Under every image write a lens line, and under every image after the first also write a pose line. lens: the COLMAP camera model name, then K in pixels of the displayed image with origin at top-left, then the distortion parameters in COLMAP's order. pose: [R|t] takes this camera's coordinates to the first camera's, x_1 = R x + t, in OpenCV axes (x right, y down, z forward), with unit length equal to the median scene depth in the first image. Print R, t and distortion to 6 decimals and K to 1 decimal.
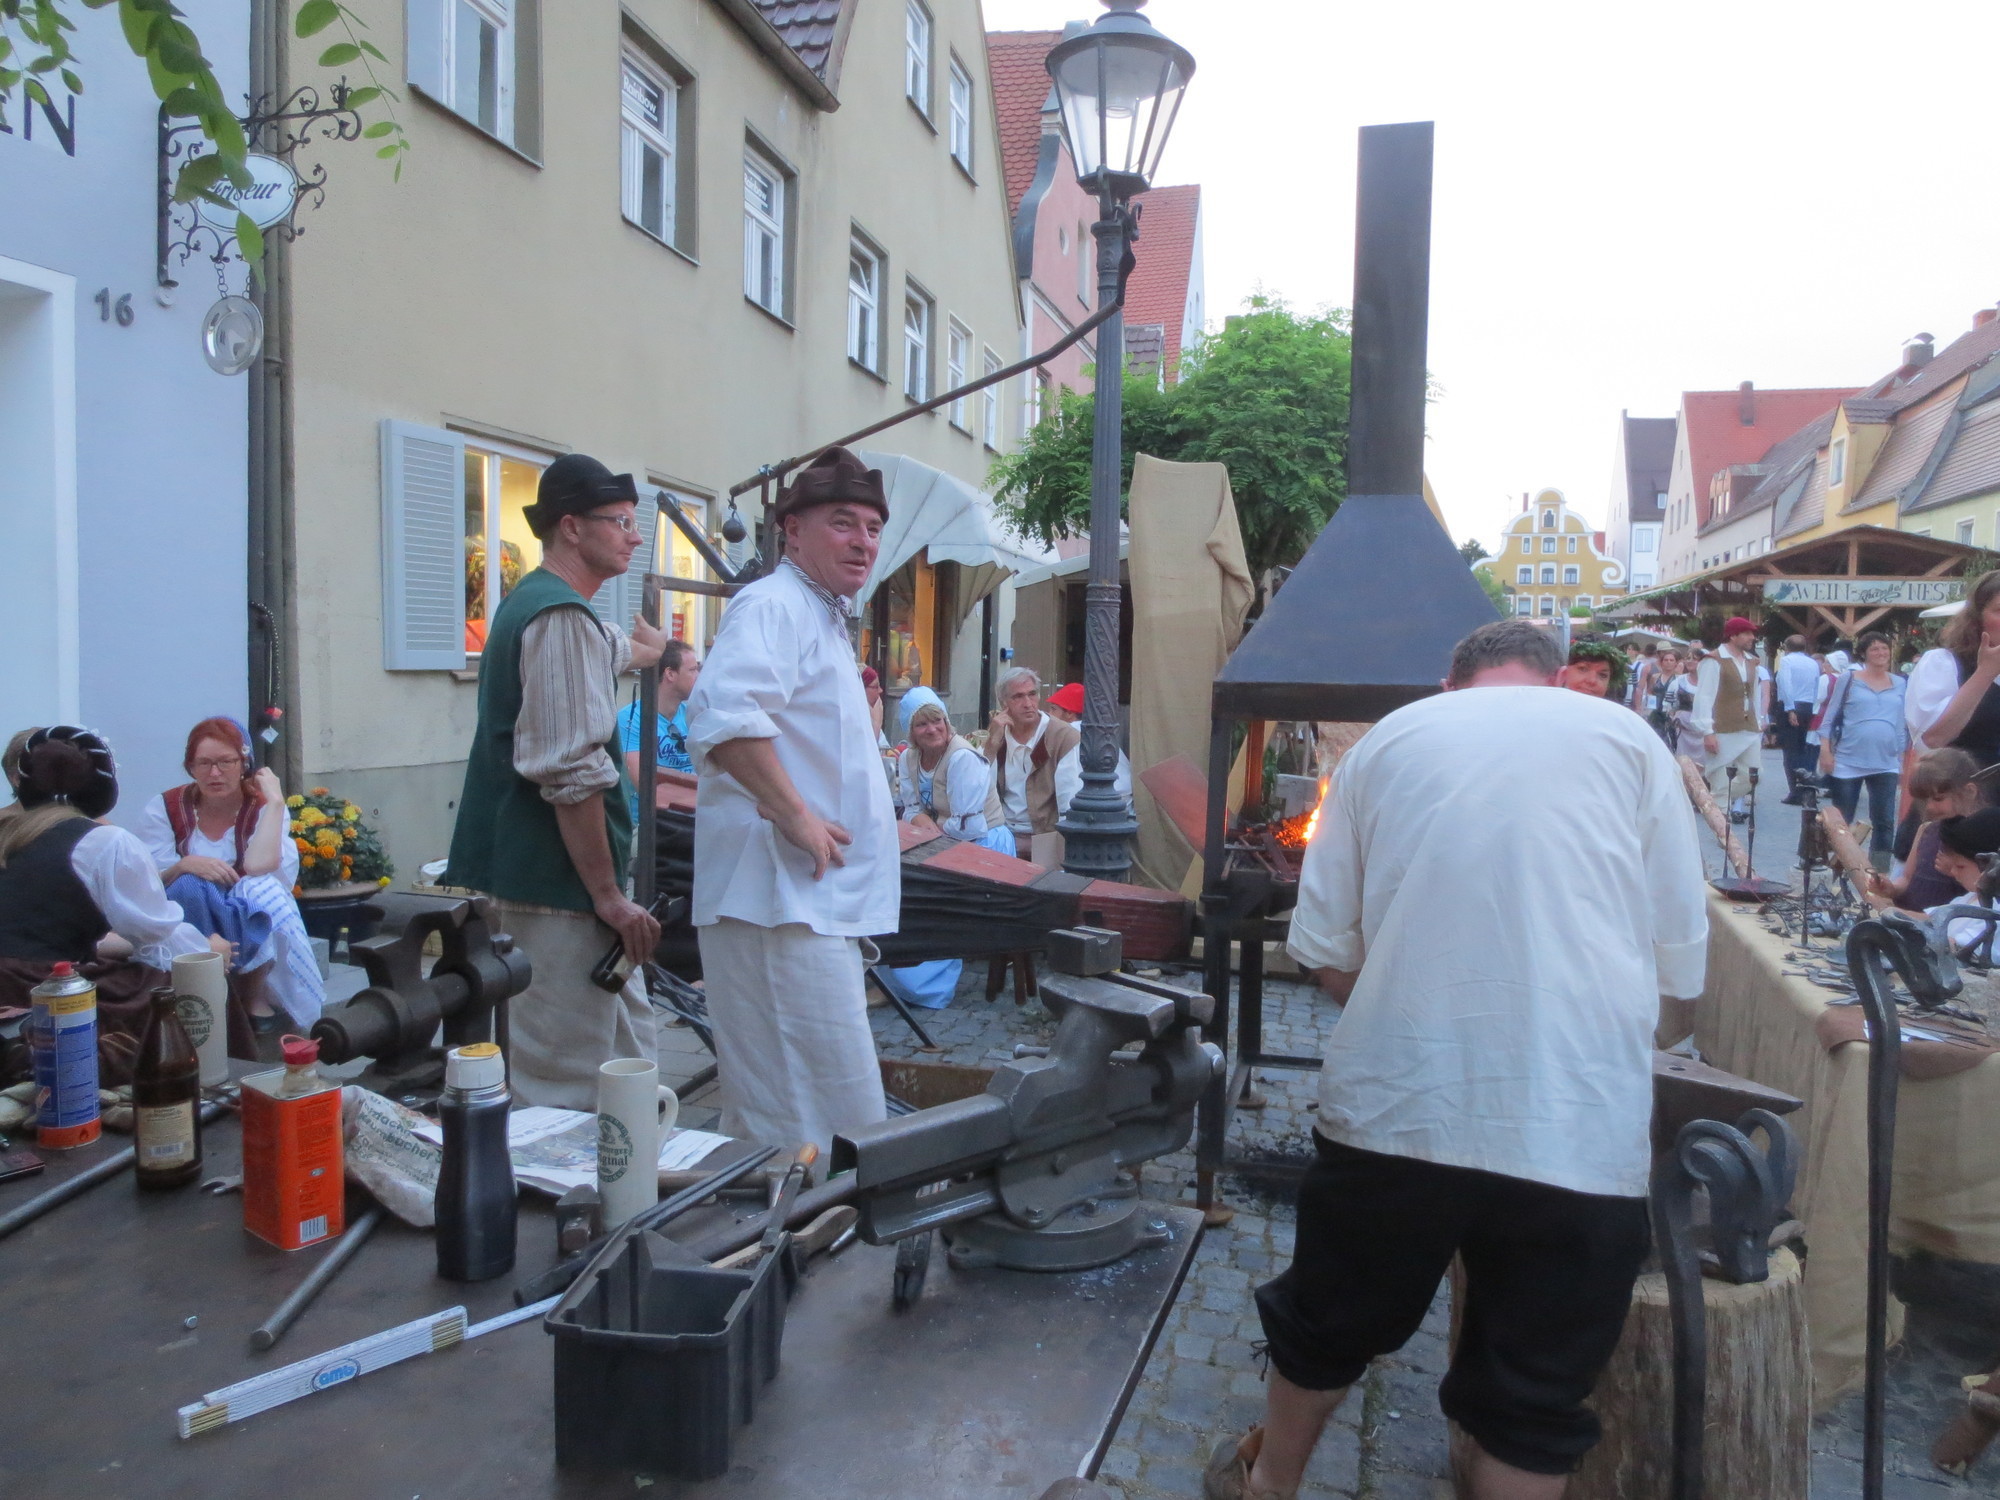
lens RADIAL K [[1412.3, 0, 1009.9], [0, 1412.3, 736.8], [0, 0, 1]] dist [-0.033504, 0.019860]
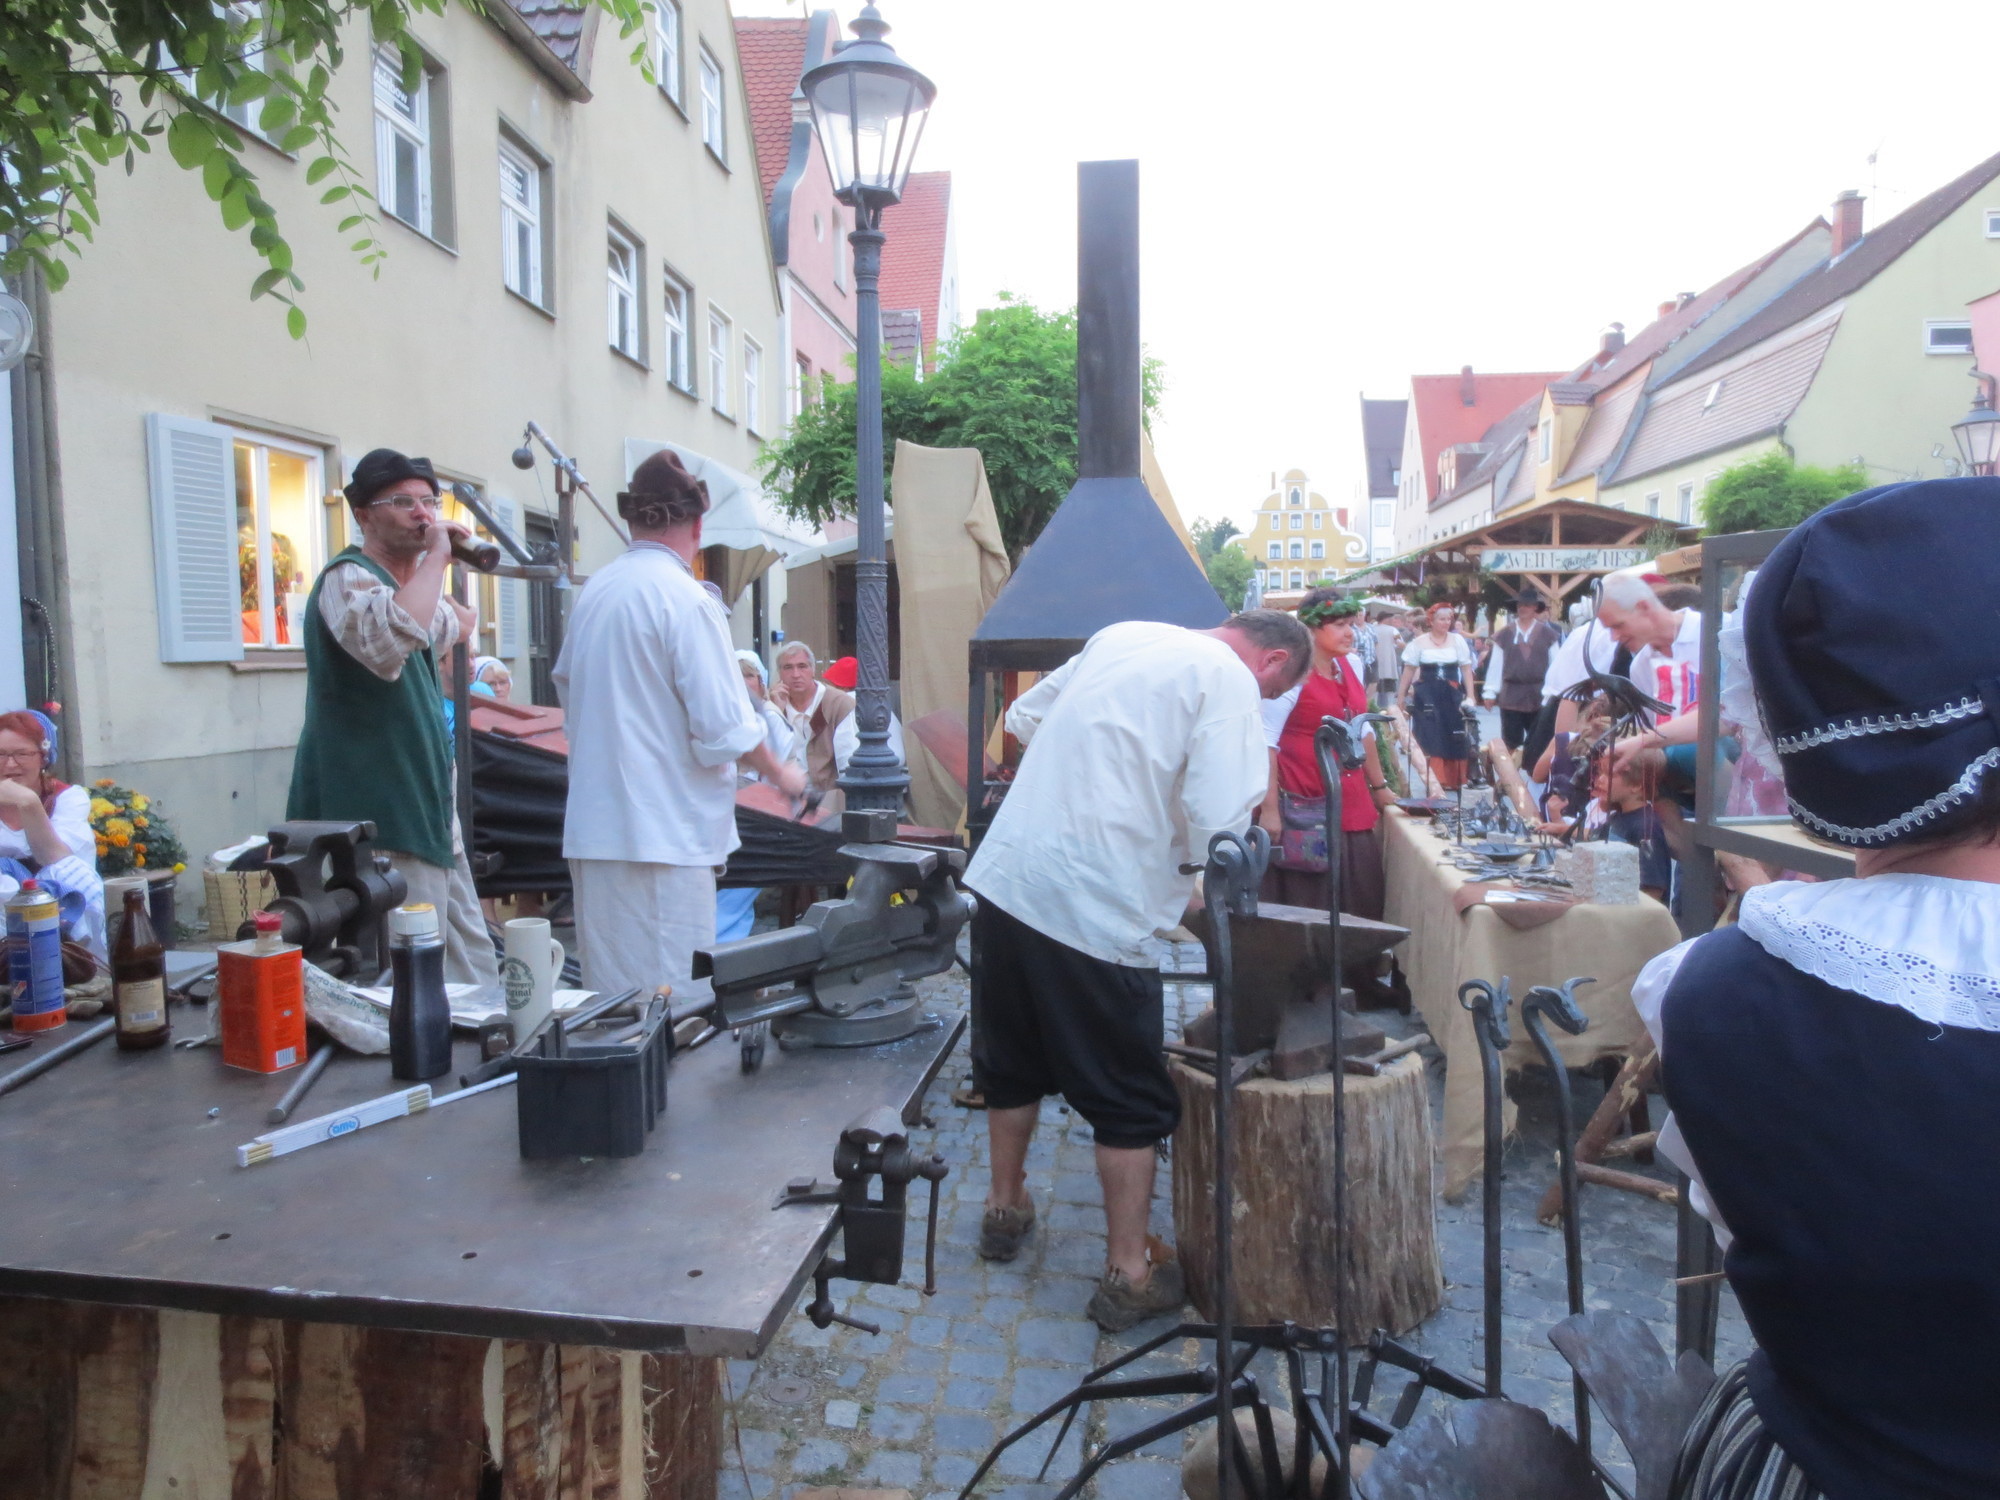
lens RADIAL K [[1412.3, 0, 1012.7], [0, 1412.3, 753.0], [0, 0, 1]] dist [-0.033504, 0.019860]
pose [[0.986125, -0.040764, 0.160923, -0.007455], [0.037062, 0.998976, 0.025947, 0.015671], [-0.161816, -0.019623, 0.986626, -0.101701]]
